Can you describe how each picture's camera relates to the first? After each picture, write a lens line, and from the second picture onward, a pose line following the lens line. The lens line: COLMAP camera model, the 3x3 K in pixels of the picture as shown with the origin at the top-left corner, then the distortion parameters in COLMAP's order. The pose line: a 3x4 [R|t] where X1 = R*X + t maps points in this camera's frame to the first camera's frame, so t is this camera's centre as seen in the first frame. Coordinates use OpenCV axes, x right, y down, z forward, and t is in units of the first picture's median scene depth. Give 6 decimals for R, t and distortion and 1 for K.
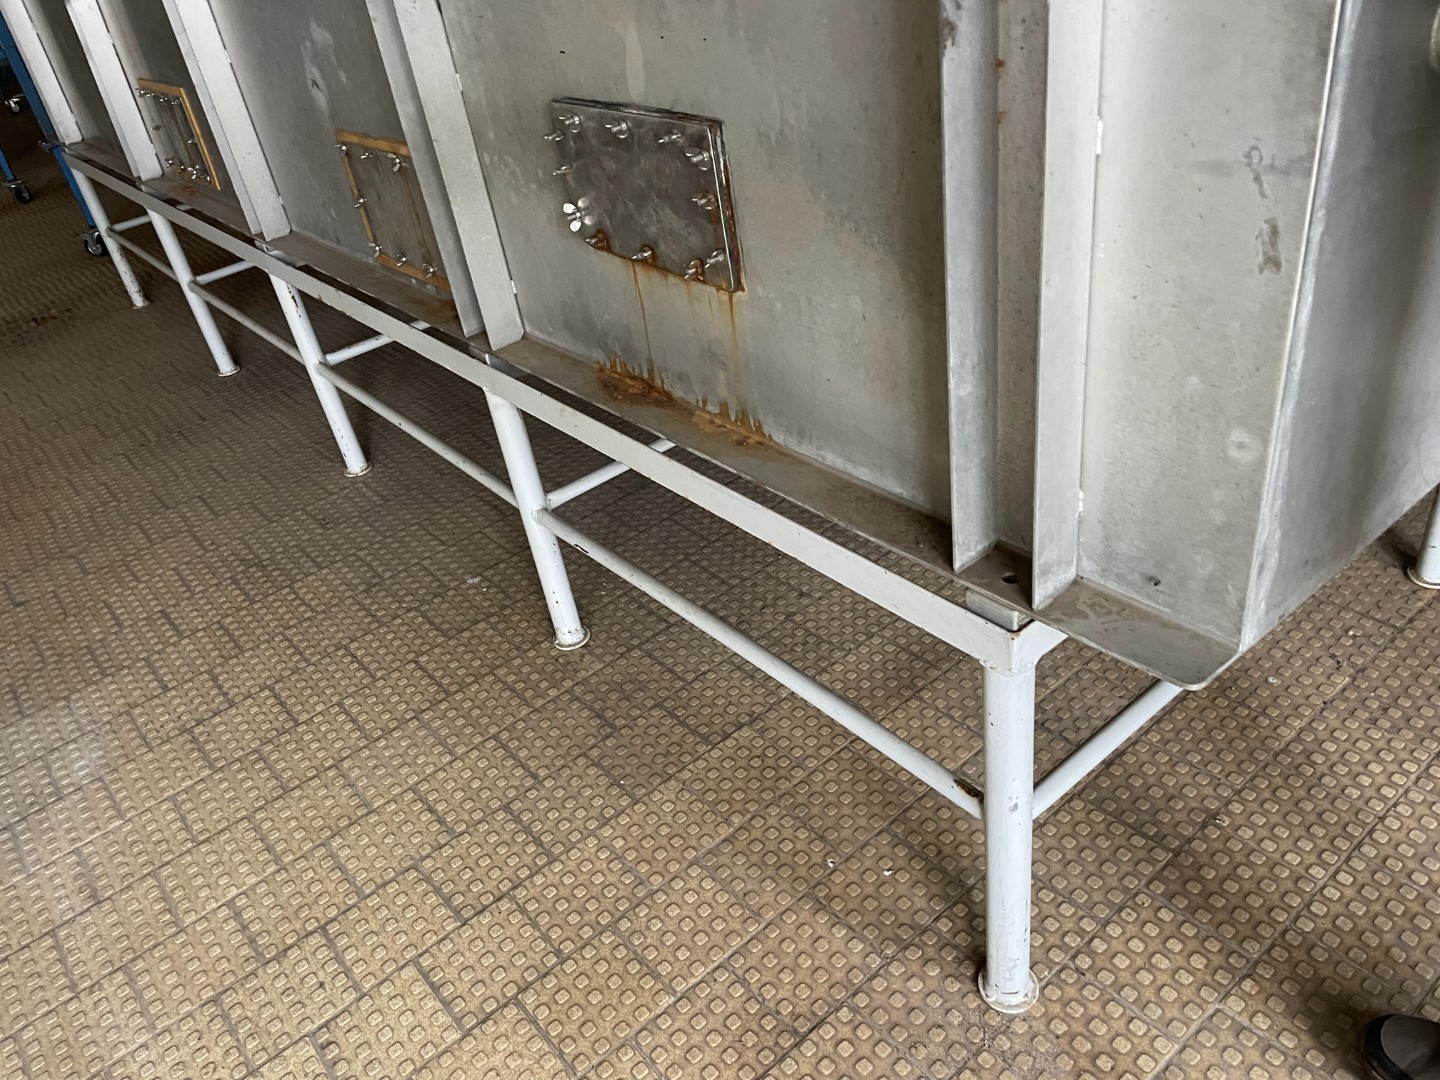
lens RADIAL K [[1087.1, 0, 713.8], [0, 1087.1, 534.4], [0, 0, 1]] dist [0.094988, -0.119807]
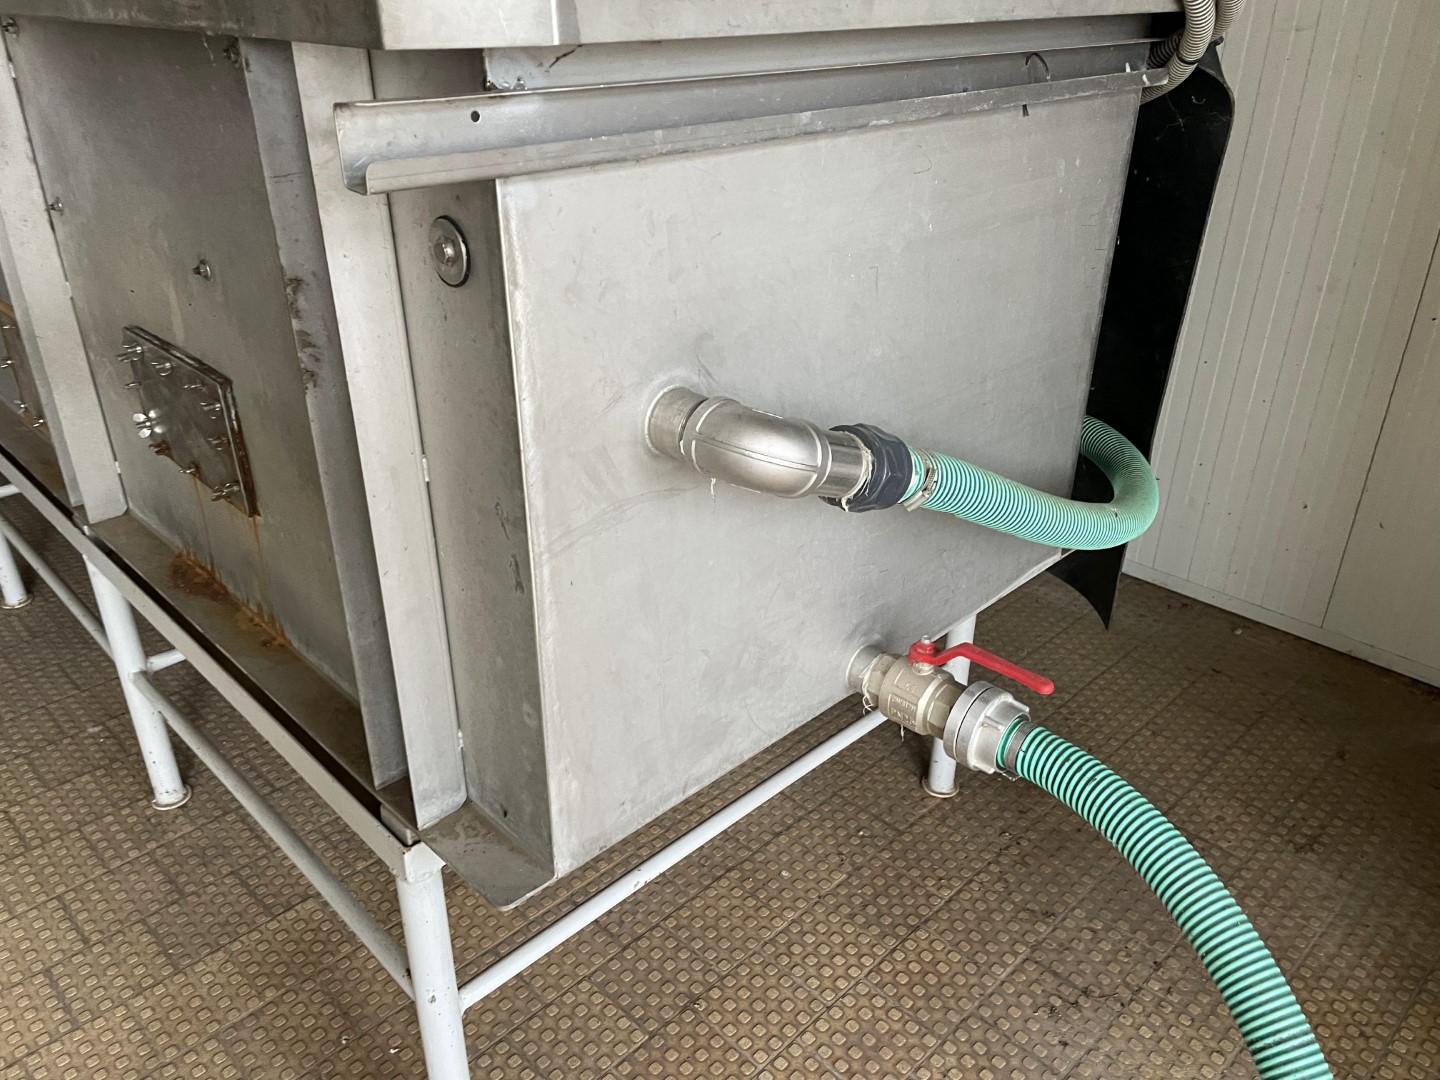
lens RADIAL K [[1087.1, 0, 713.8], [0, 1087.1, 534.4], [0, 0, 1]] dist [0.094988, -0.119807]
pose [[0.985065, 0.091601, 0.145796, 0.250962], [-0.074082, 0.989840, -0.121365, -0.077295], [-0.155432, 0.108752, 0.981842, -0.150318]]
